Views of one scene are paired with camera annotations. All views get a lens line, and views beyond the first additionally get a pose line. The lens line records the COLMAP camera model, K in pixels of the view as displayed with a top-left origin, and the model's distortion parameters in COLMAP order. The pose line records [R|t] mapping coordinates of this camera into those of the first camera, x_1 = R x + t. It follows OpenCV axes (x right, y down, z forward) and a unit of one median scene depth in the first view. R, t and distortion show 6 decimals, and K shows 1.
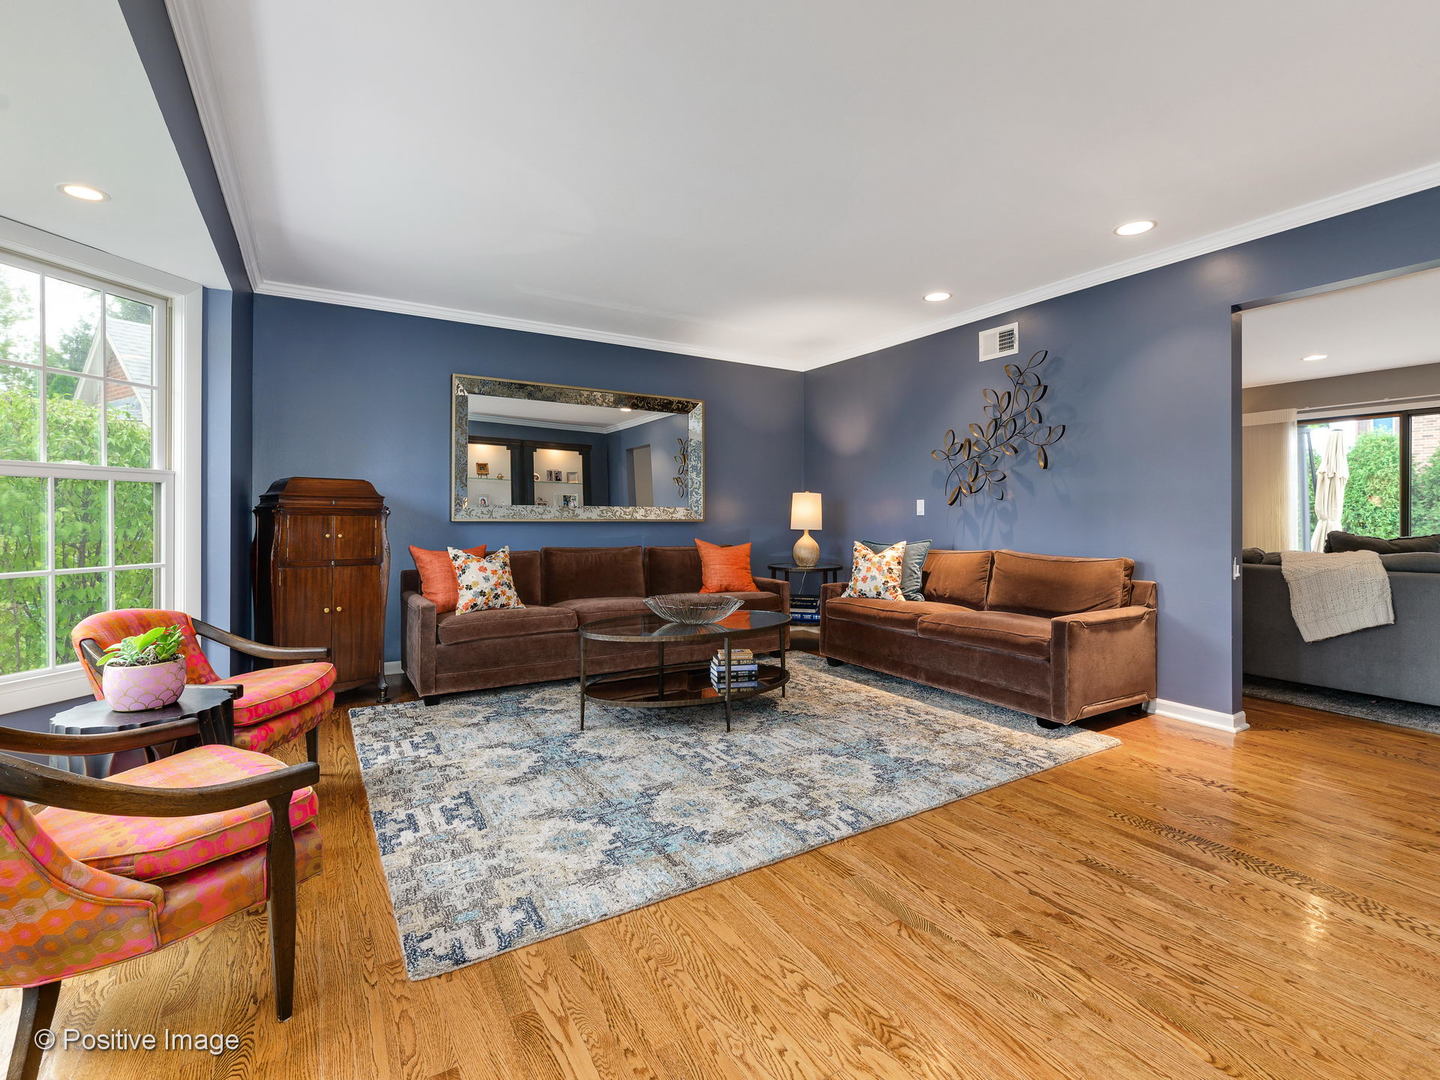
lens RADIAL K [[679.7, 0, 705.4], [0, 679.7, 527.4], [0, 0, 1]] dist [0.002921, 0.000488]
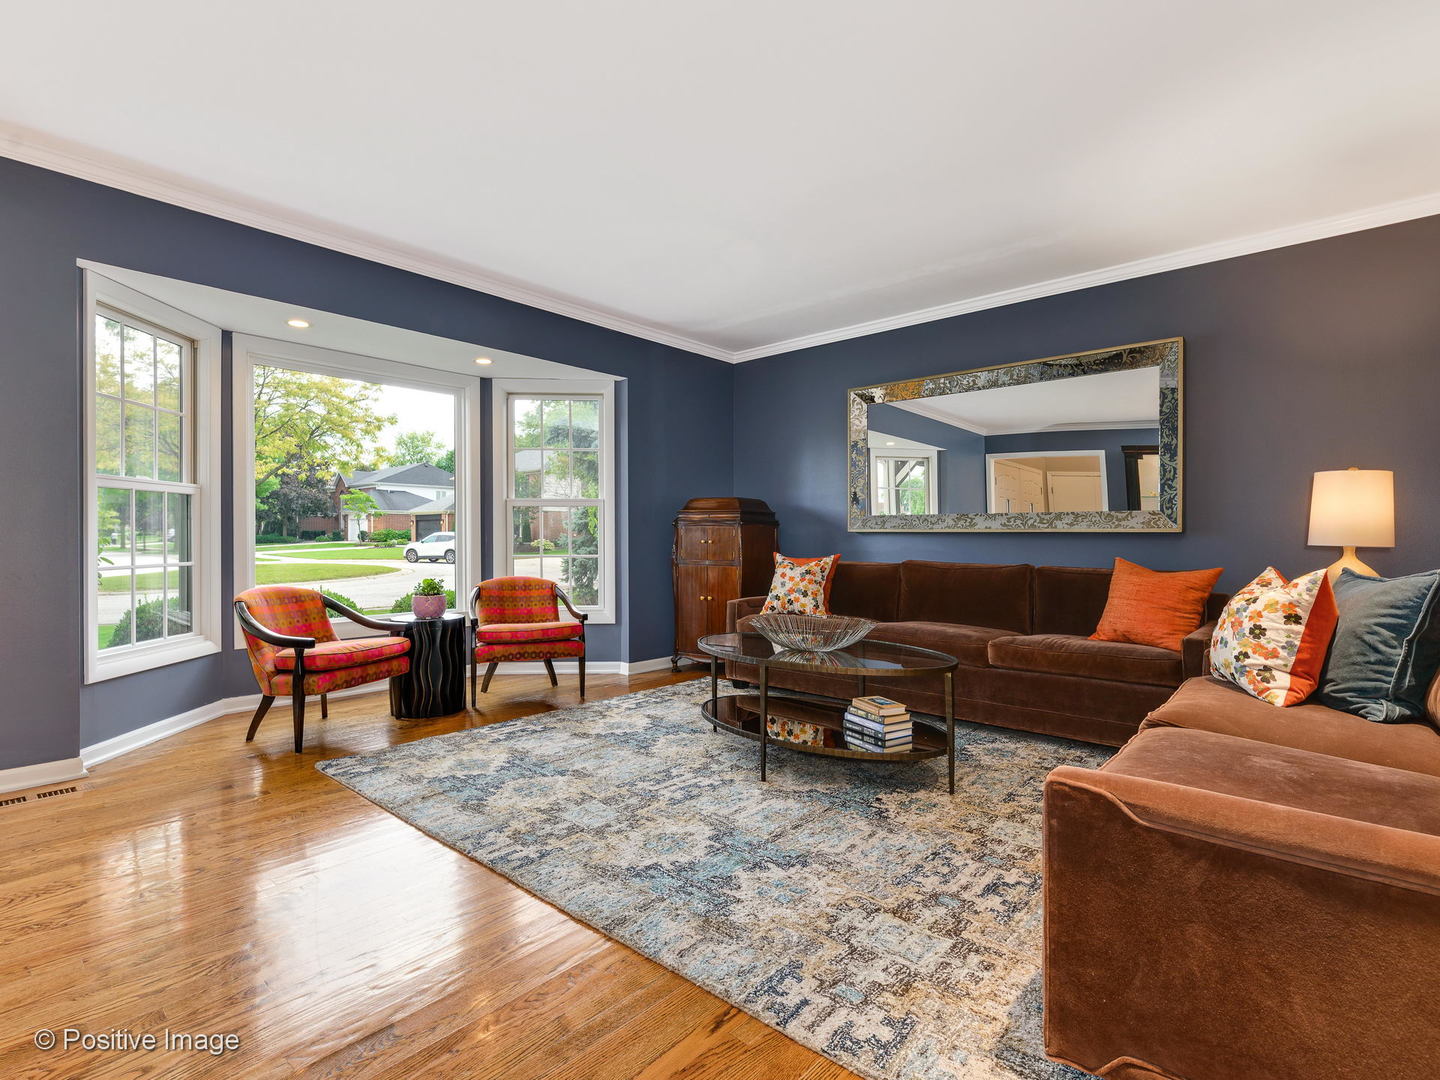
lens RADIAL K [[679.7, 0, 708.2], [0, 679.7, 538.7], [0, 0, 1]] dist [0.002921, 0.000488]
pose [[0.301416, 0.001666, -0.953491, 0.899705], [-0.013722, 0.999902, -0.002590, 0.011163], [0.953394, 0.013864, 0.301410, 0.769580]]
